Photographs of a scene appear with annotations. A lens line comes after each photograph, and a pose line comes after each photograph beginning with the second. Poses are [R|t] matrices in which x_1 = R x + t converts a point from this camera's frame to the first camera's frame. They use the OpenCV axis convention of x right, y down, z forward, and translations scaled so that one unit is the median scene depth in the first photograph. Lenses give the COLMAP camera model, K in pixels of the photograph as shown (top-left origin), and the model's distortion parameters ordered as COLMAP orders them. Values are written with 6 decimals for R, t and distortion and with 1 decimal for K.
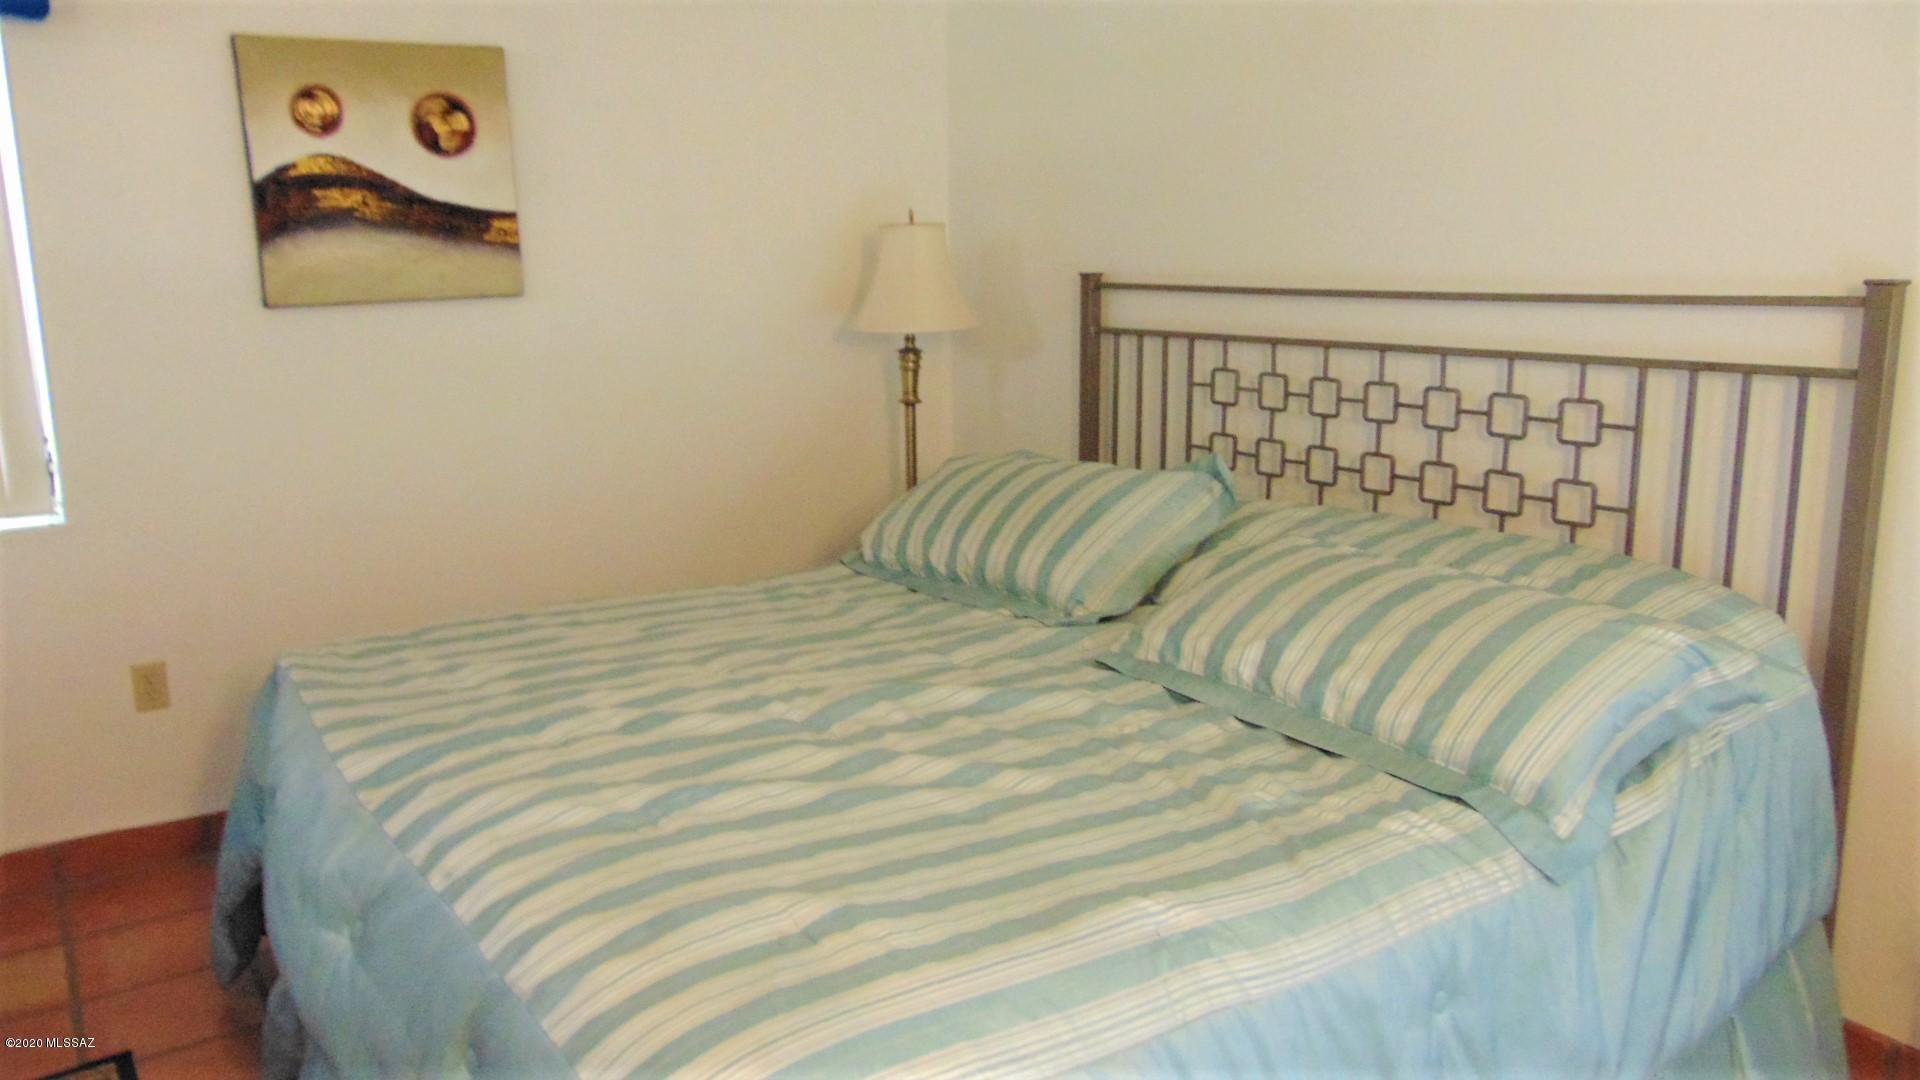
lens RADIAL K [[1429.5, 0, 957.4], [0, 1429.5, 543.1], [0, 0, 1]] dist [-0.038465, 0.061597]
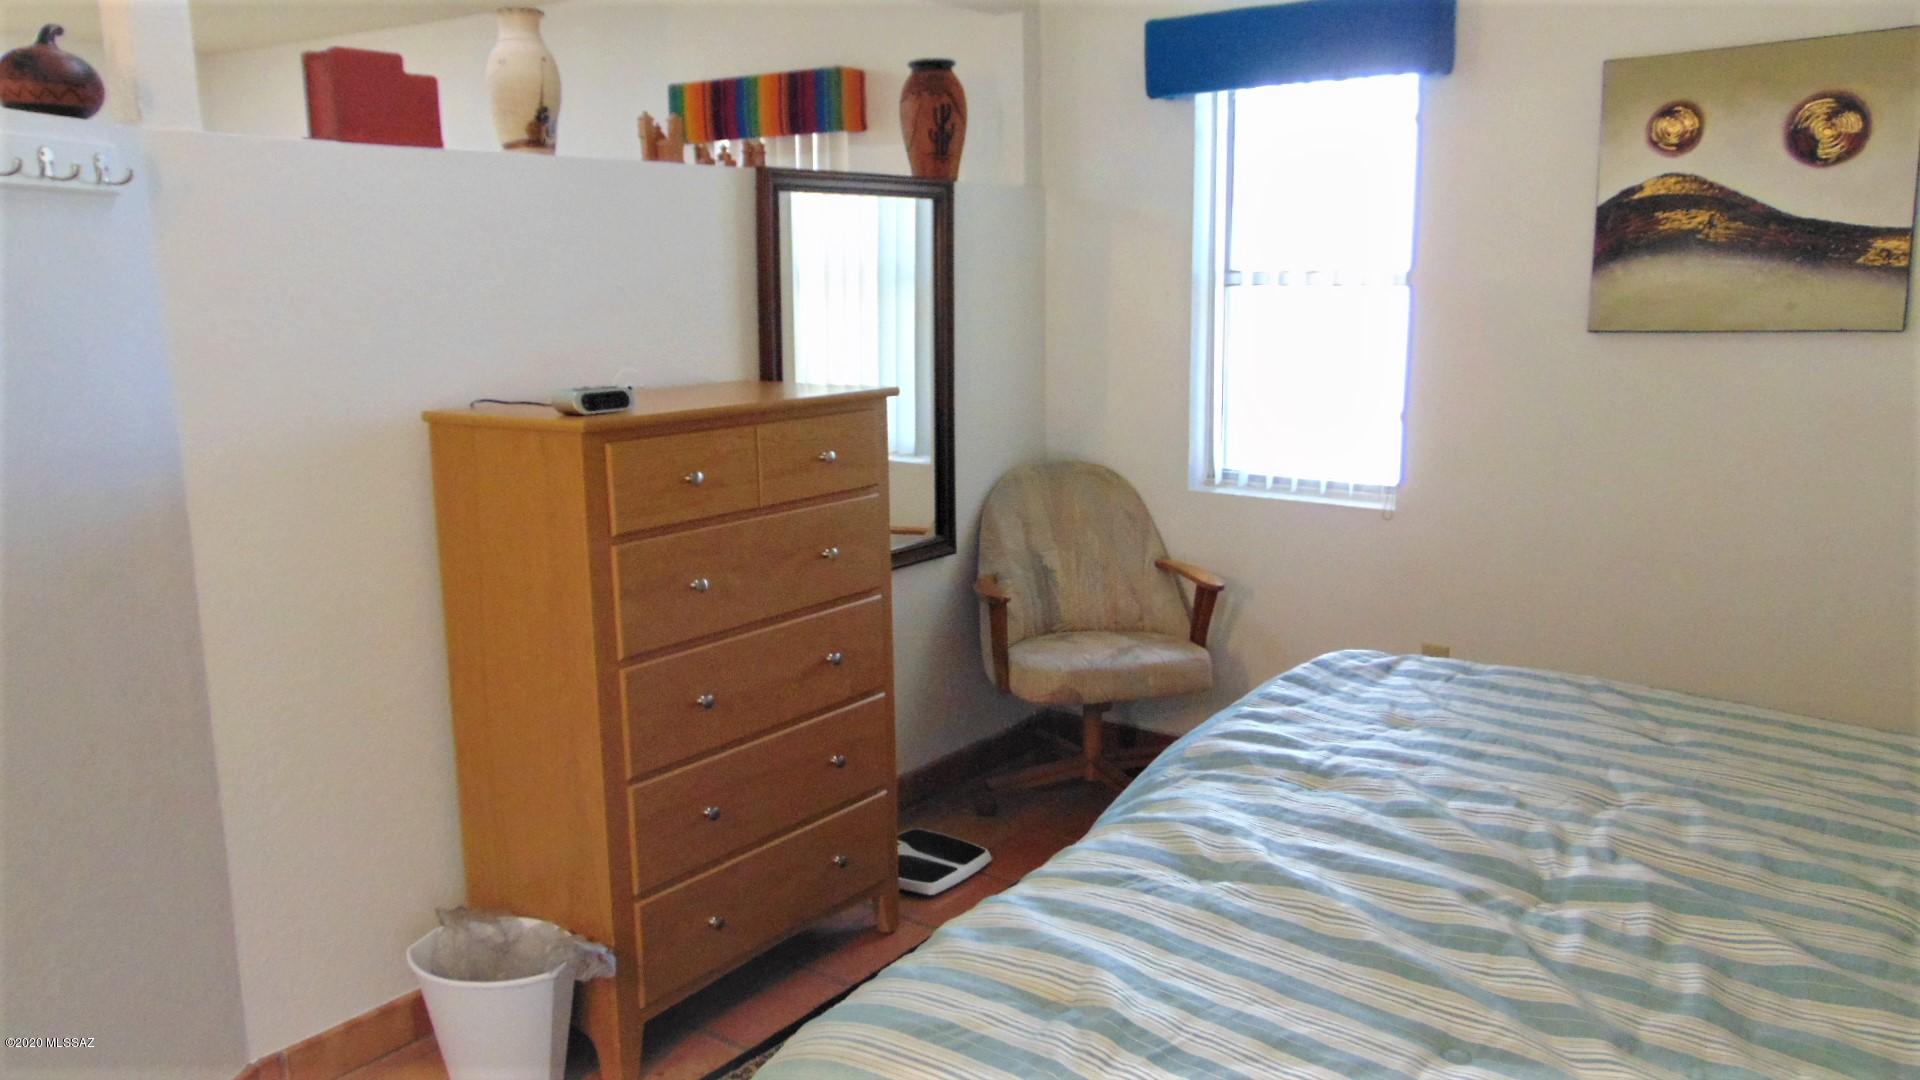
lens RADIAL K [[1429.5, 0, 957.2], [0, 1429.5, 535.2], [0, 0, 1]] dist [-0.038465, 0.061597]
pose [[0.313148, 0.176147, -0.933226, 0.323791], [-0.189135, 0.974532, 0.120478, -0.062572], [0.930681, 0.138778, 0.338489, 0.267315]]
